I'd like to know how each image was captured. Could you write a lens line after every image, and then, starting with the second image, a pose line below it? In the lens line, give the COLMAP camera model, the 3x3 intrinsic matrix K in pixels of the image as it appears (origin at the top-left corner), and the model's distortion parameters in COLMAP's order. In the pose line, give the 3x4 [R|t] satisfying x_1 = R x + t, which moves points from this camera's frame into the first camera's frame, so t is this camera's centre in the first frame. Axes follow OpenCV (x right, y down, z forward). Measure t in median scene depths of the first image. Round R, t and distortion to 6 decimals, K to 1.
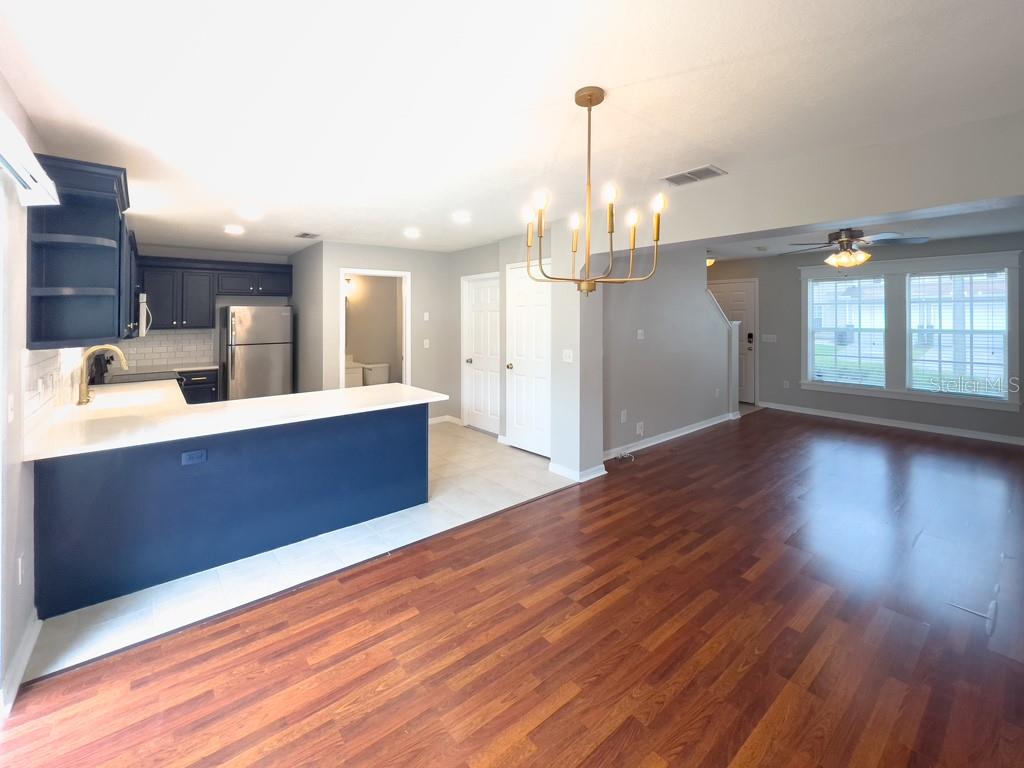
lens RADIAL K [[429.9, 0, 500.2], [0, 429.9, 310.0], [0, 0, 1]] dist [-0.004815, -0.000332]
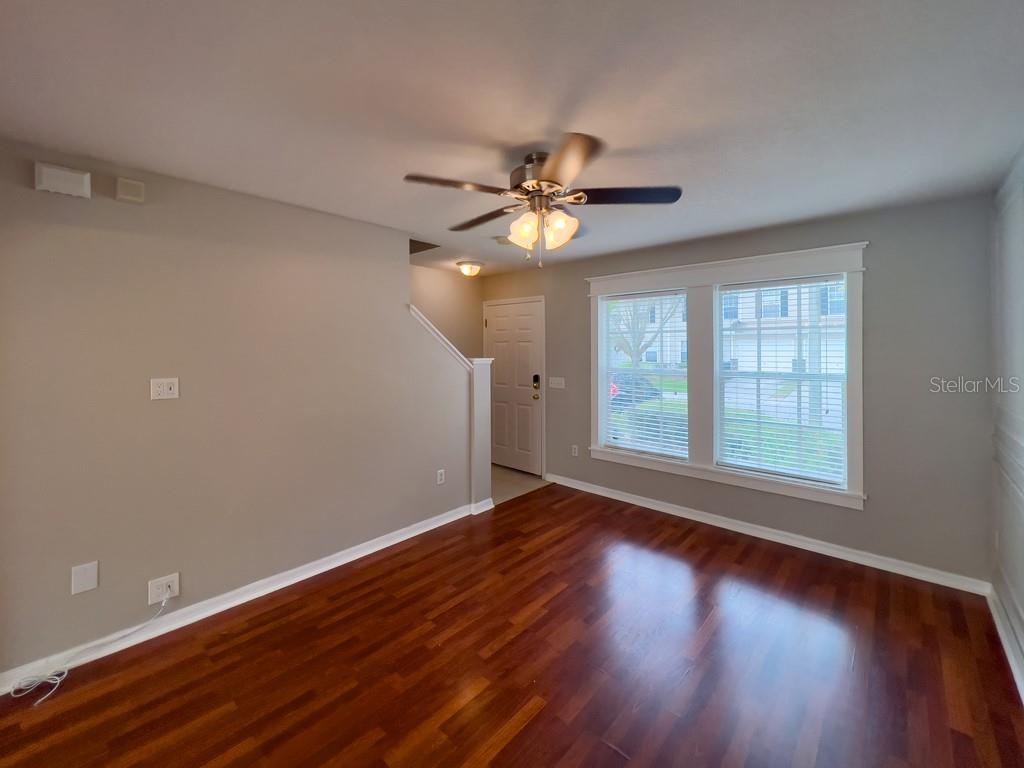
lens RADIAL K [[414.6, 0, 508.8], [0, 414.6, 345.5], [0, 0, 1]] dist [0.002293, -0.001351]
pose [[0.987827, 0.004928, 0.155477, 0.527226], [-0.005446, 0.999981, 0.002906, 0.005214], [-0.155460, -0.003718, 0.987835, 0.416569]]
